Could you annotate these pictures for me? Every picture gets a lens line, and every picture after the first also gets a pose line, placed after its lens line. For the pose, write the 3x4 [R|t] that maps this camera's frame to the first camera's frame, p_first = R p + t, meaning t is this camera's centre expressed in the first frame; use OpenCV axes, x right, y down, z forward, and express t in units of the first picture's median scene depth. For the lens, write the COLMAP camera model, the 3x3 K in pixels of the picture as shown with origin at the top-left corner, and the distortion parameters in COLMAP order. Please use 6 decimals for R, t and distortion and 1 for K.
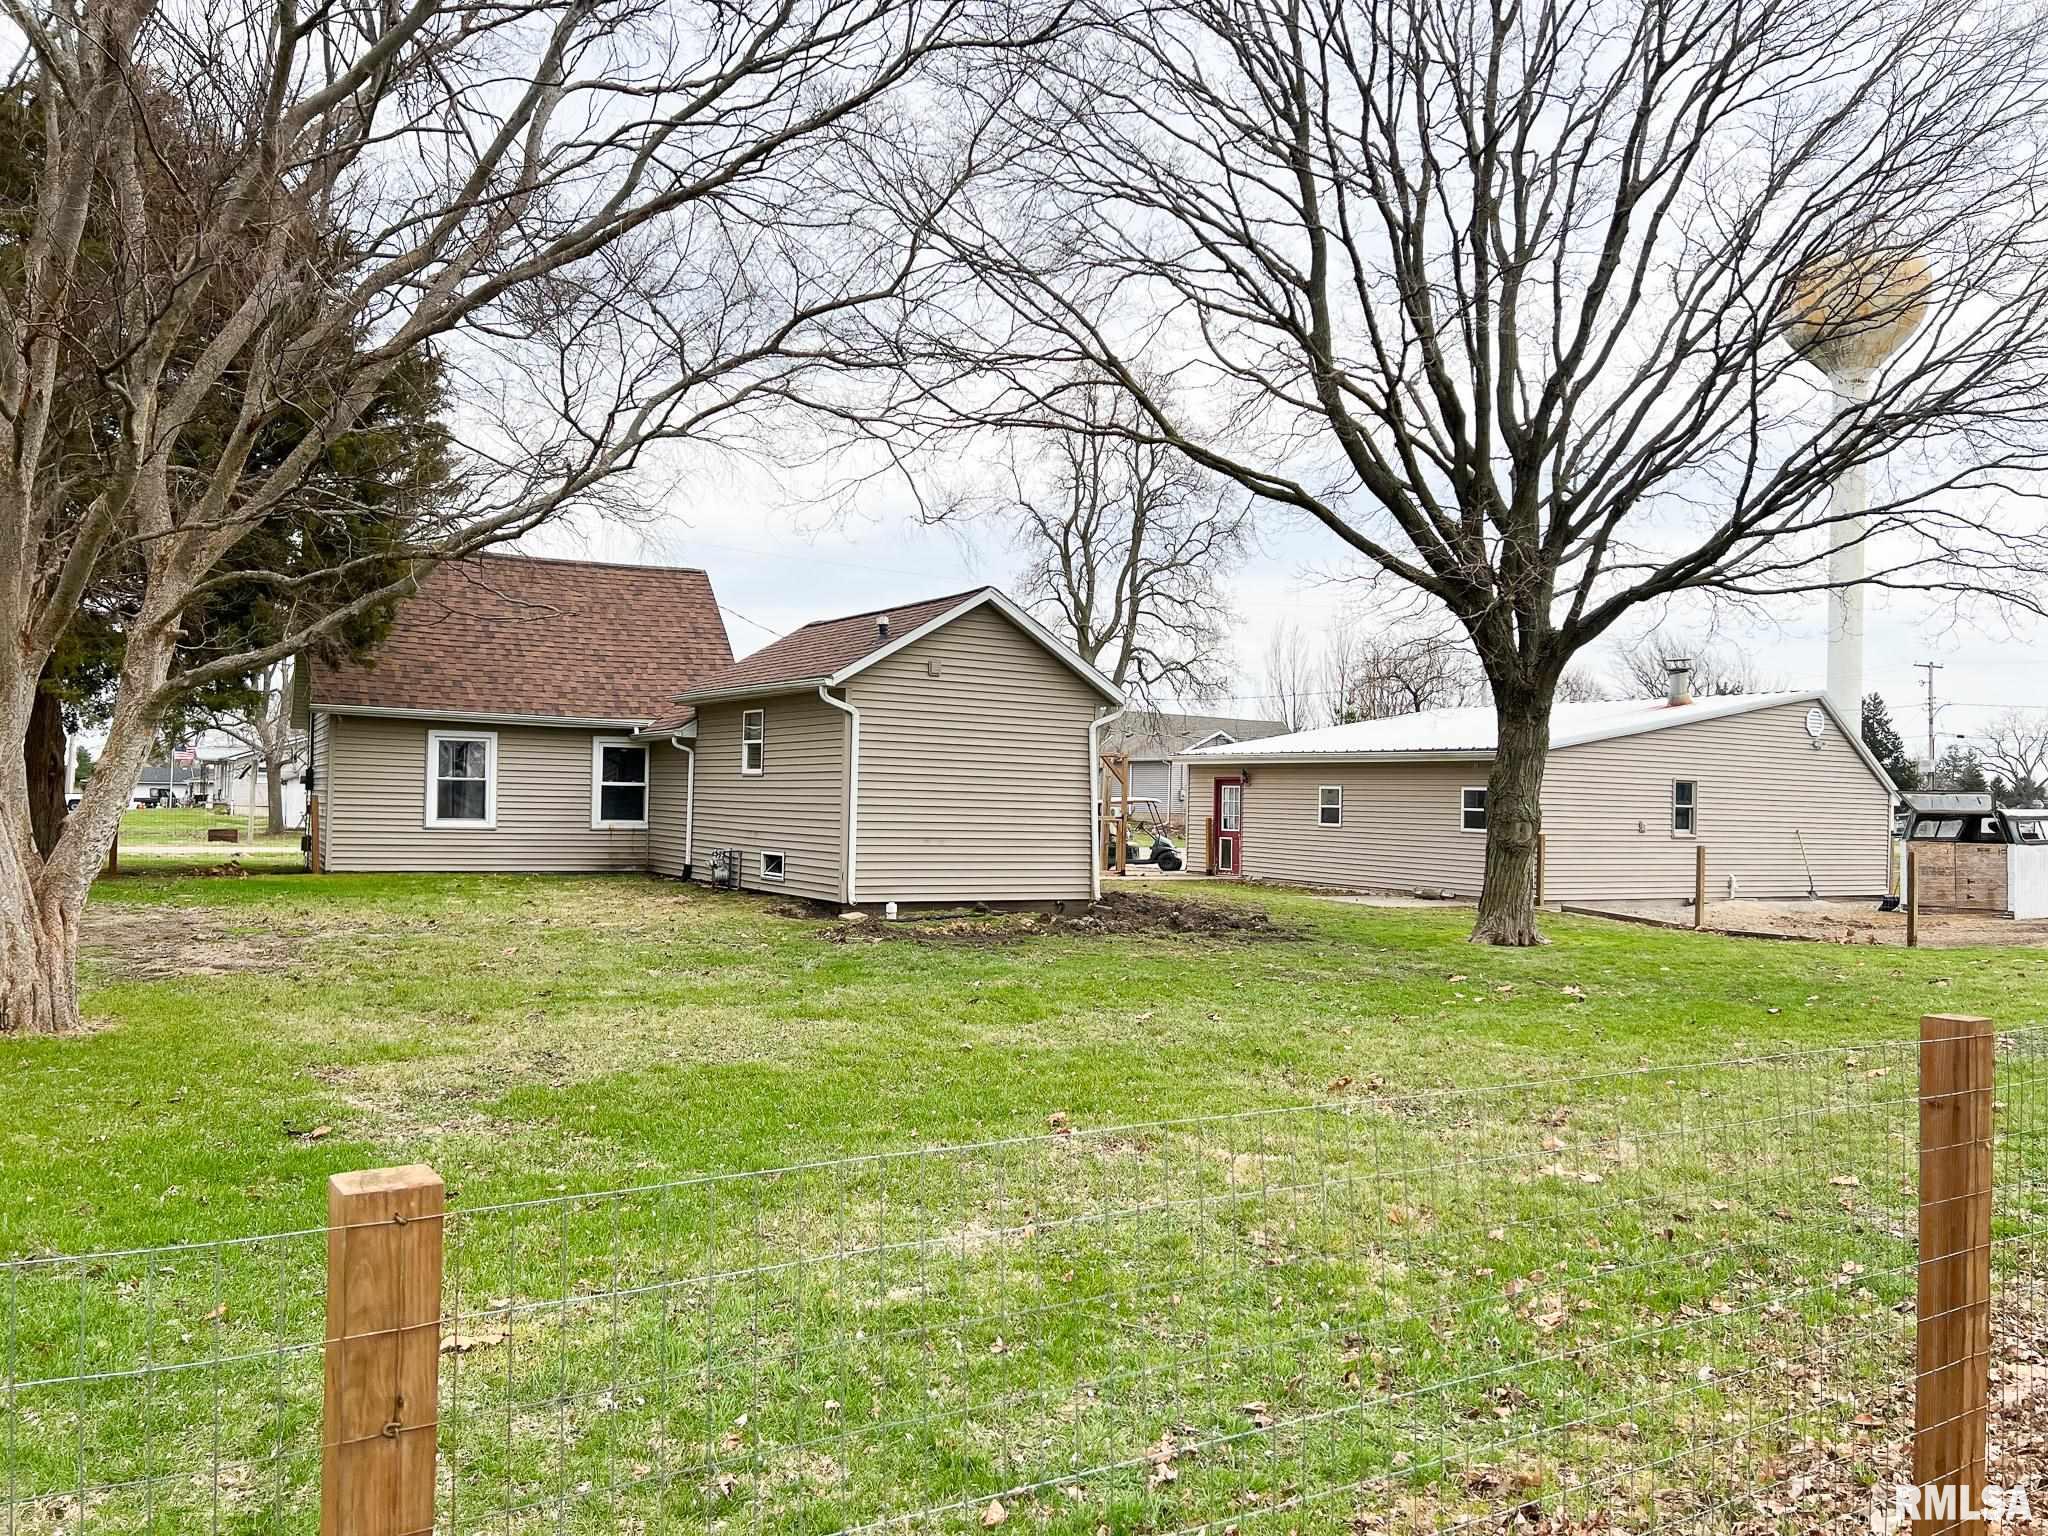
lens RADIAL K [[1598.8, 0, 1036.1], [0, 1598.8, 761.5], [0, 0, 1]] dist [0.074782, -0.090289]
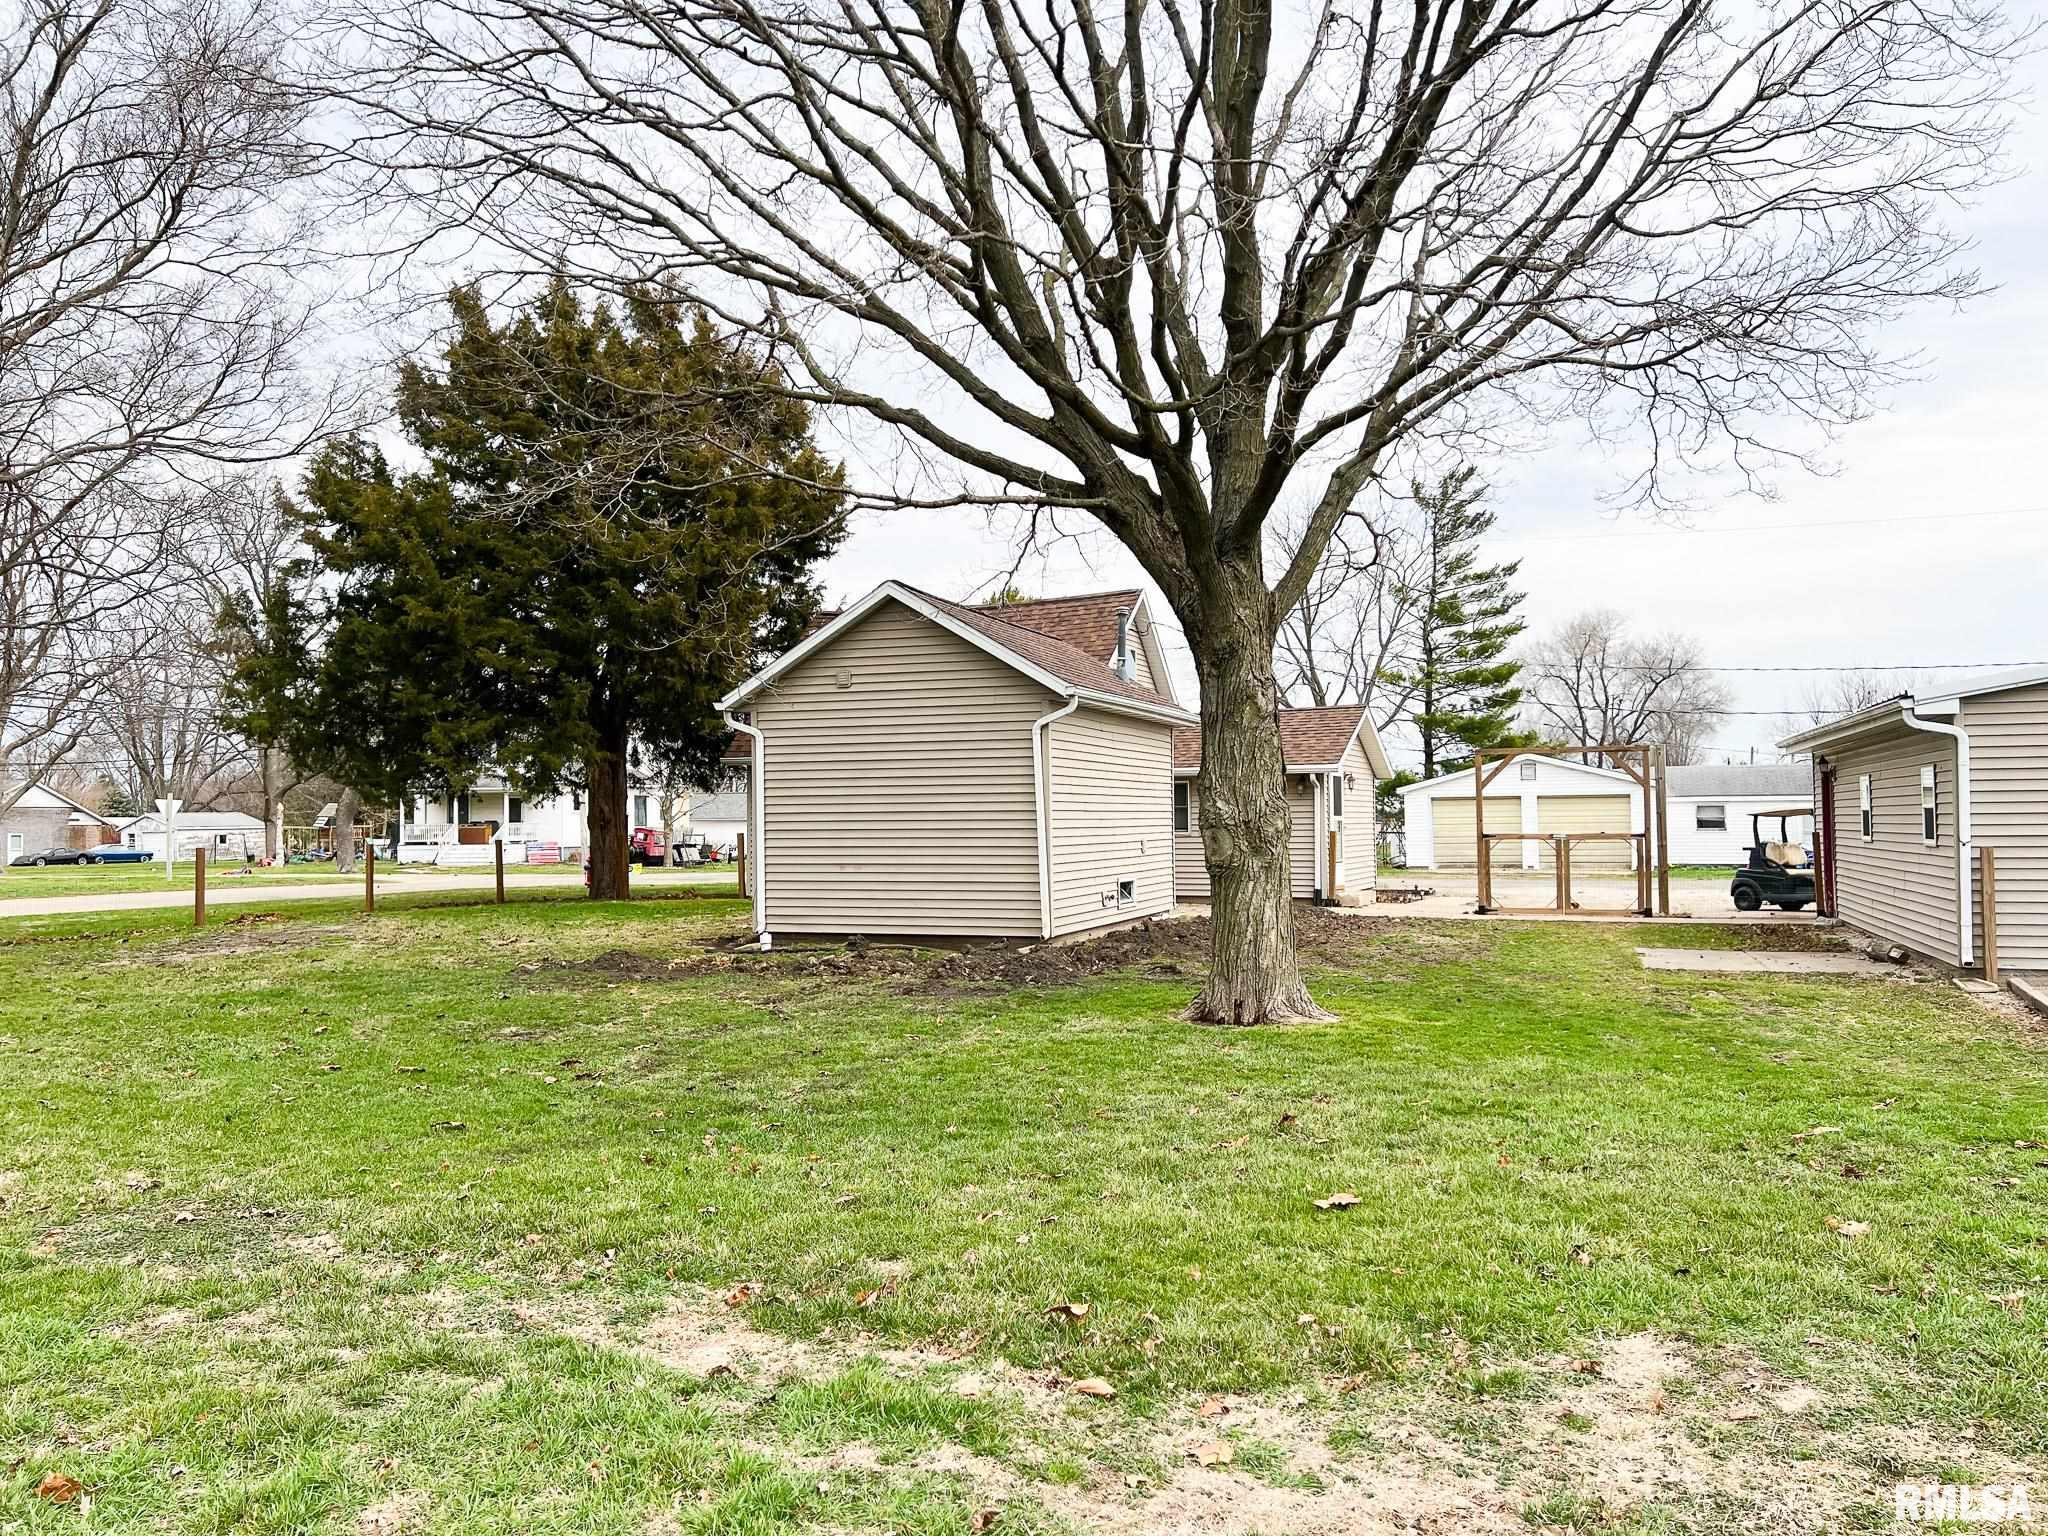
lens RADIAL K [[1598.8, 0, 1036.1], [0, 1598.8, 761.5], [0, 0, 1]] dist [0.074782, -0.090289]
pose [[0.640829, -0.053485, -0.765818, 0.677408], [0.041551, 0.998524, -0.034967, 0.025089], [0.766558, -0.009413, 0.642106, 0.471360]]
